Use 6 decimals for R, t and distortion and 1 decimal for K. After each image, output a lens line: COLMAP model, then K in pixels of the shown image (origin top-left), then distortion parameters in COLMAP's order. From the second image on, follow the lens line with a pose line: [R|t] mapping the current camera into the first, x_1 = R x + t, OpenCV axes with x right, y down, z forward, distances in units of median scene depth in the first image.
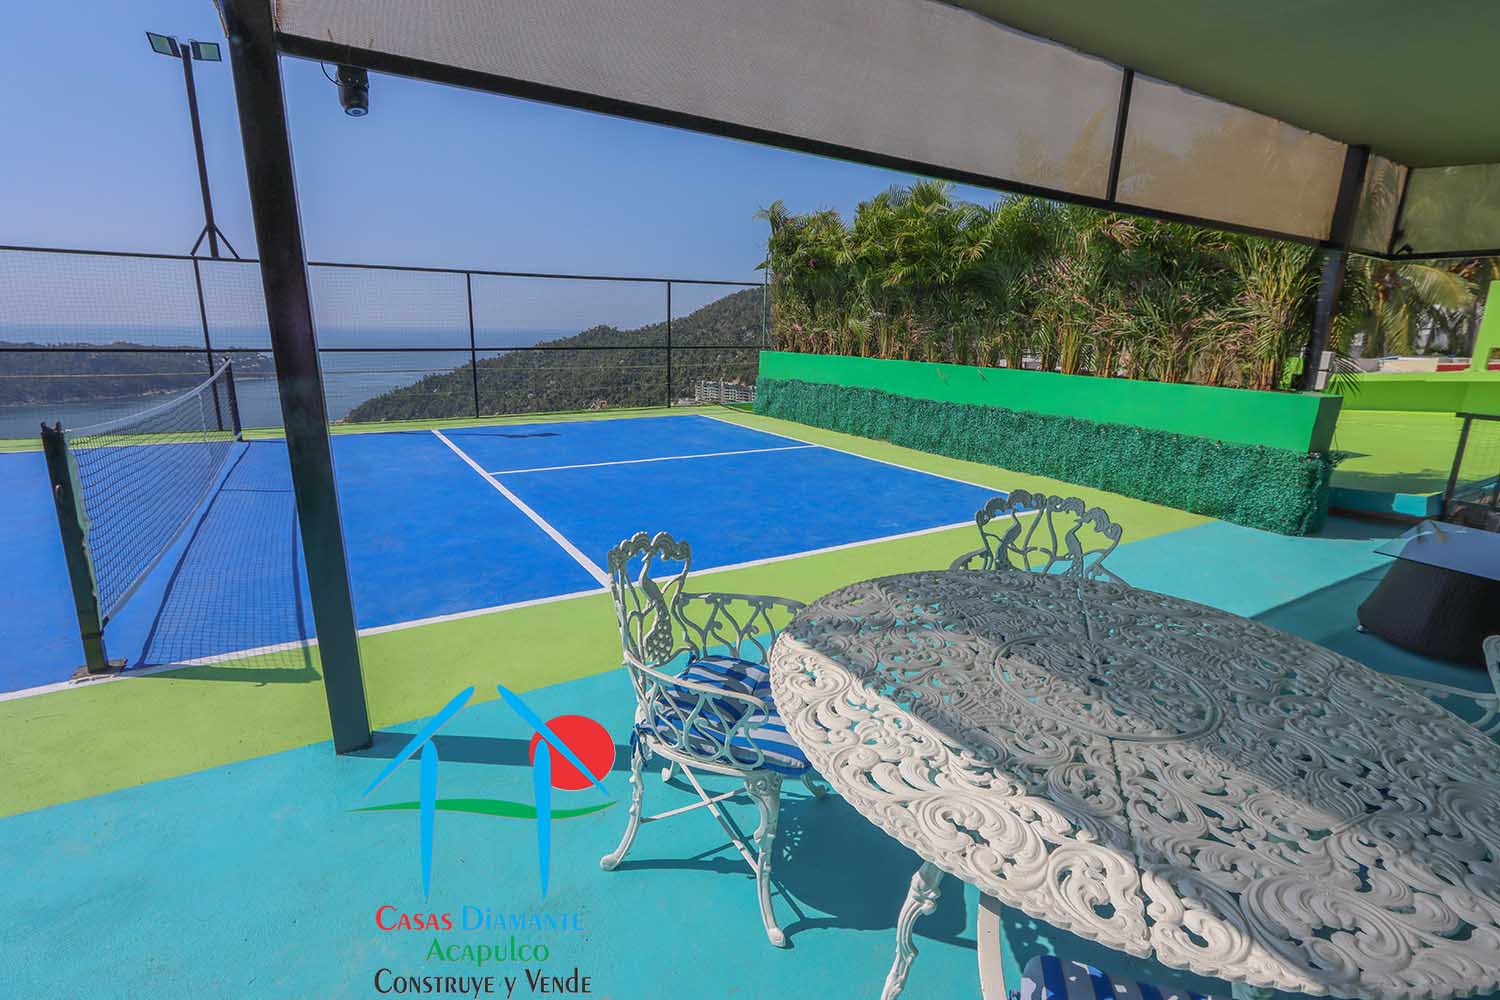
lens RADIAL K [[687.6, 0, 745.1], [0, 687.6, 496.7], [0, 0, 1]] dist [-0.018020, 0.002966]
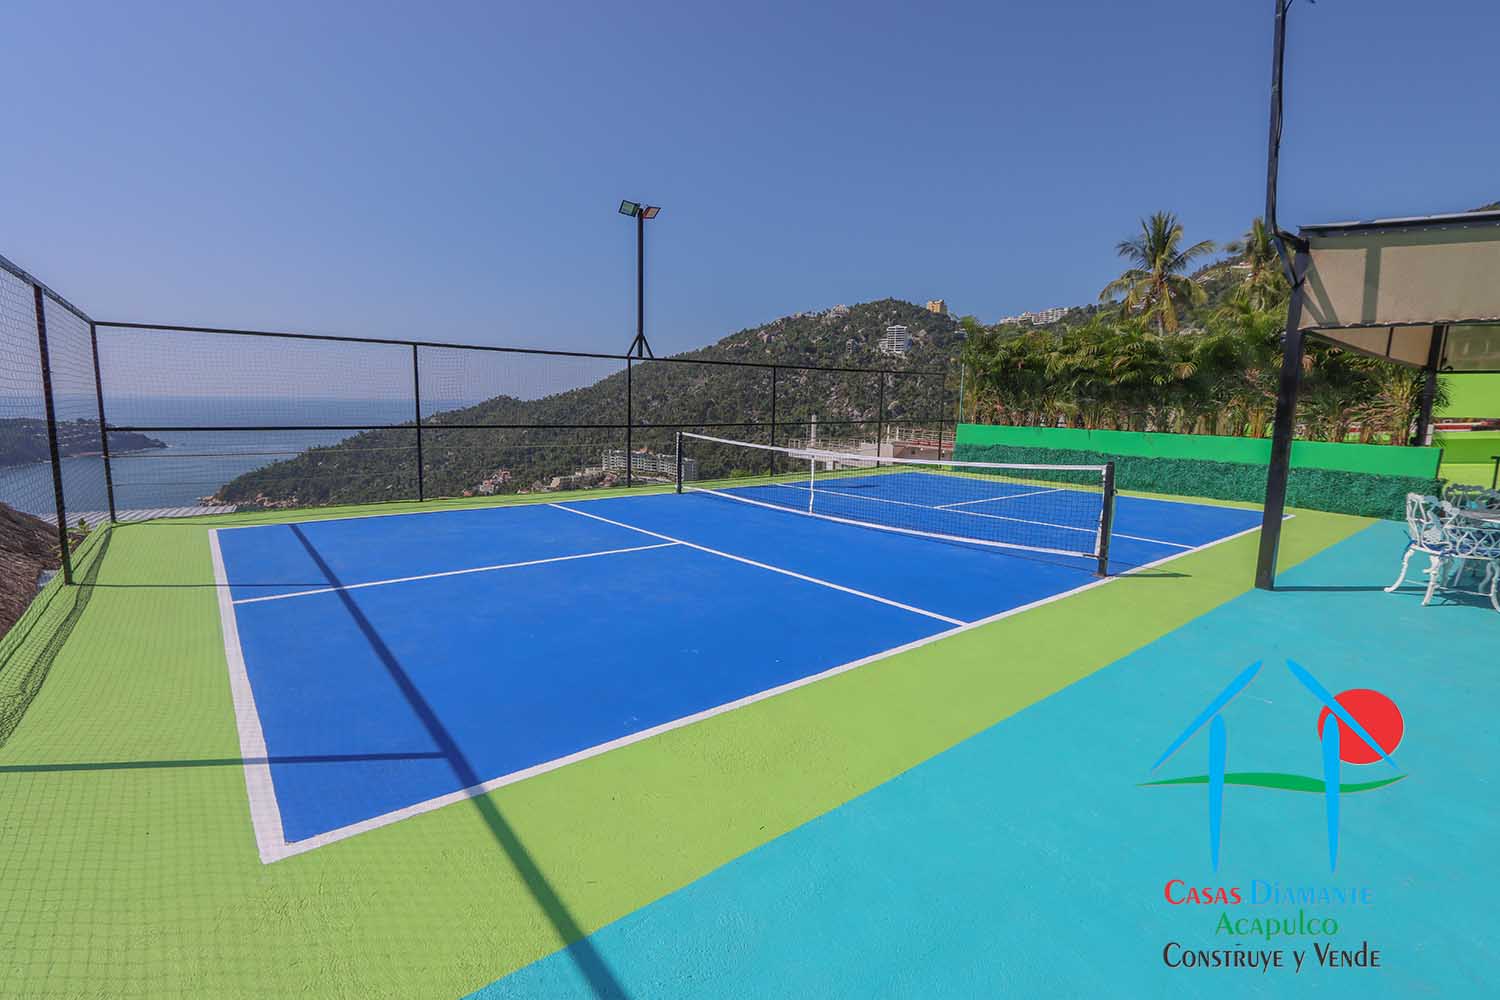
lens RADIAL K [[687.6, 0, 752.3], [0, 687.6, 493.8], [0, 0, 1]] dist [-0.018020, 0.002966]
pose [[0.987643, -0.021935, 0.155177, -0.351972], [0.037577, 0.994417, -0.098603, 0.024037], [-0.152147, 0.103215, 0.982954, -0.143606]]
